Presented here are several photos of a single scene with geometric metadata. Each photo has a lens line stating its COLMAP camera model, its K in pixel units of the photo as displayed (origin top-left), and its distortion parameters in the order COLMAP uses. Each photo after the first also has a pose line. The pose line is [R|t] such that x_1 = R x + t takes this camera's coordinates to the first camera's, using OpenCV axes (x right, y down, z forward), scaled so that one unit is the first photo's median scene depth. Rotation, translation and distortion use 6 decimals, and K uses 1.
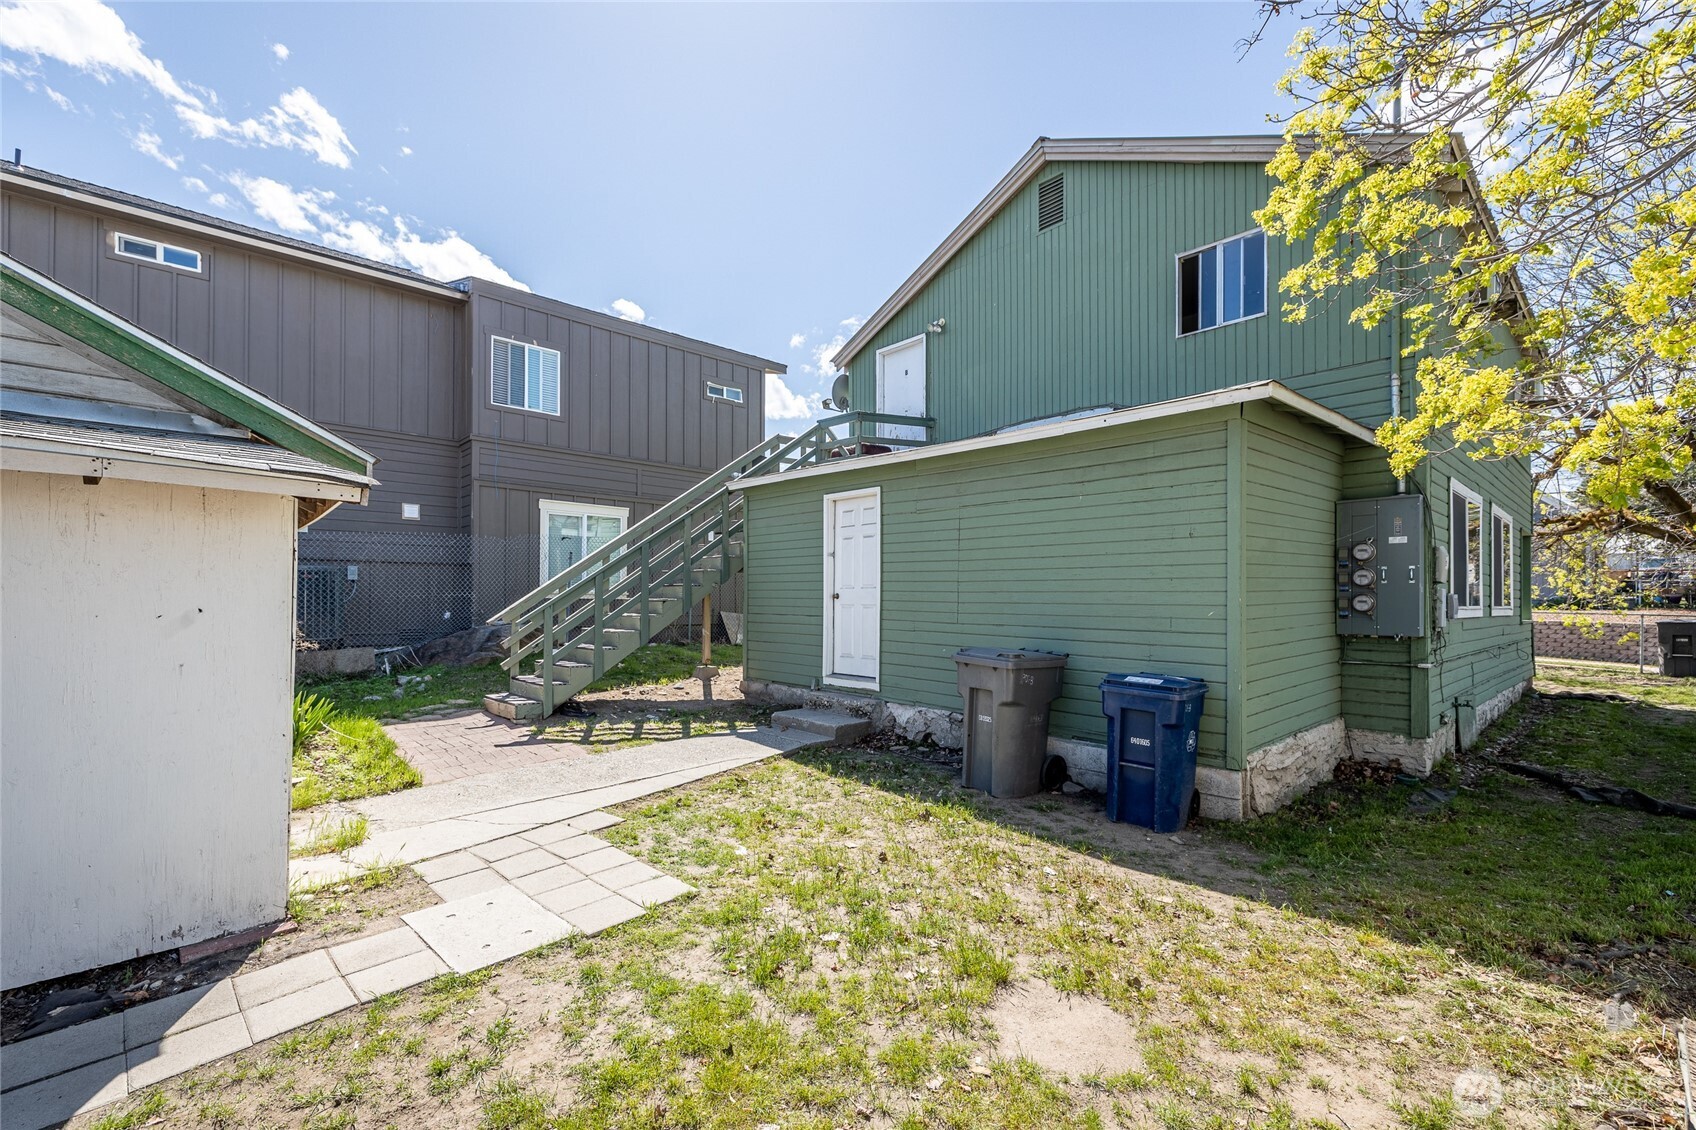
lens RADIAL K [[721.8, 0, 848.0], [0, 721.8, 565.0], [0, 0, 1]] dist [-0.001080, -0.000091]
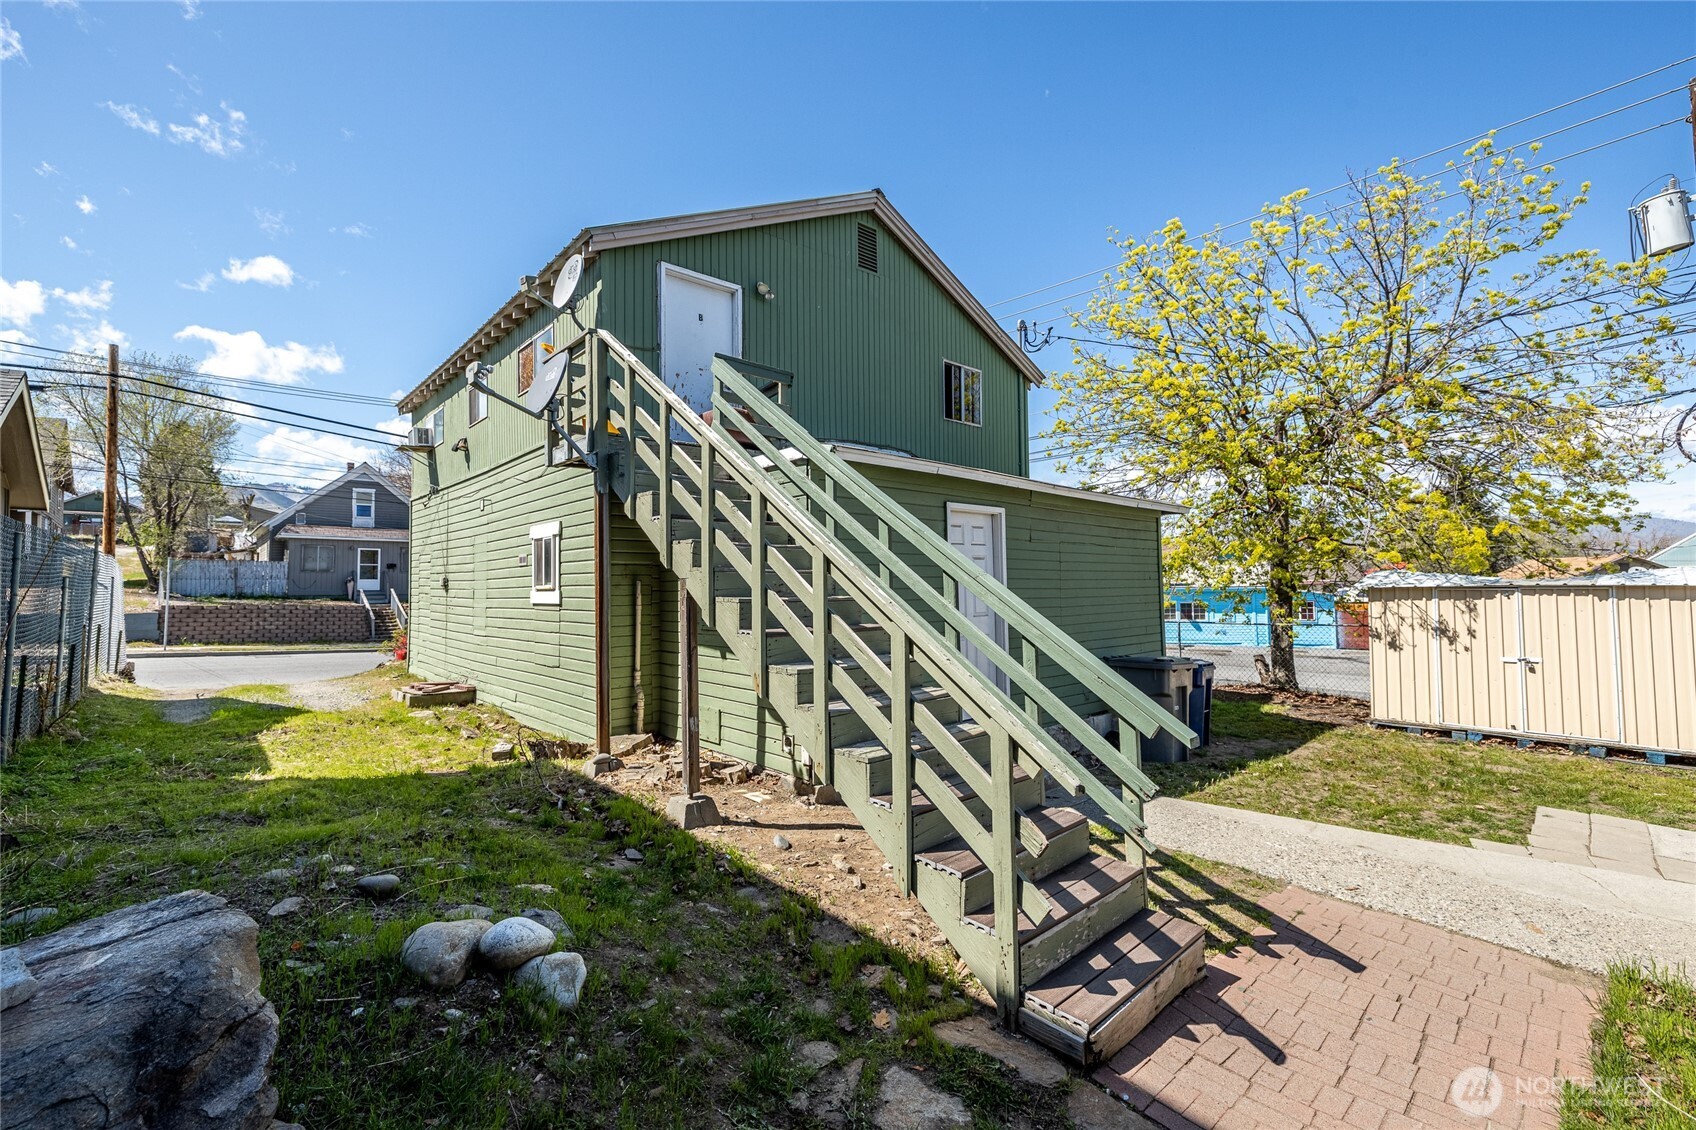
lens RADIAL K [[721.8, 0, 848.0], [0, 721.8, 565.0], [0, 0, 1]] dist [-0.001080, -0.000091]
pose [[0.021144, 0.044475, 0.998787, -0.561560], [-0.018851, 0.998850, -0.044079, 0.007397], [-0.999599, -0.017896, 0.021958, 0.735010]]
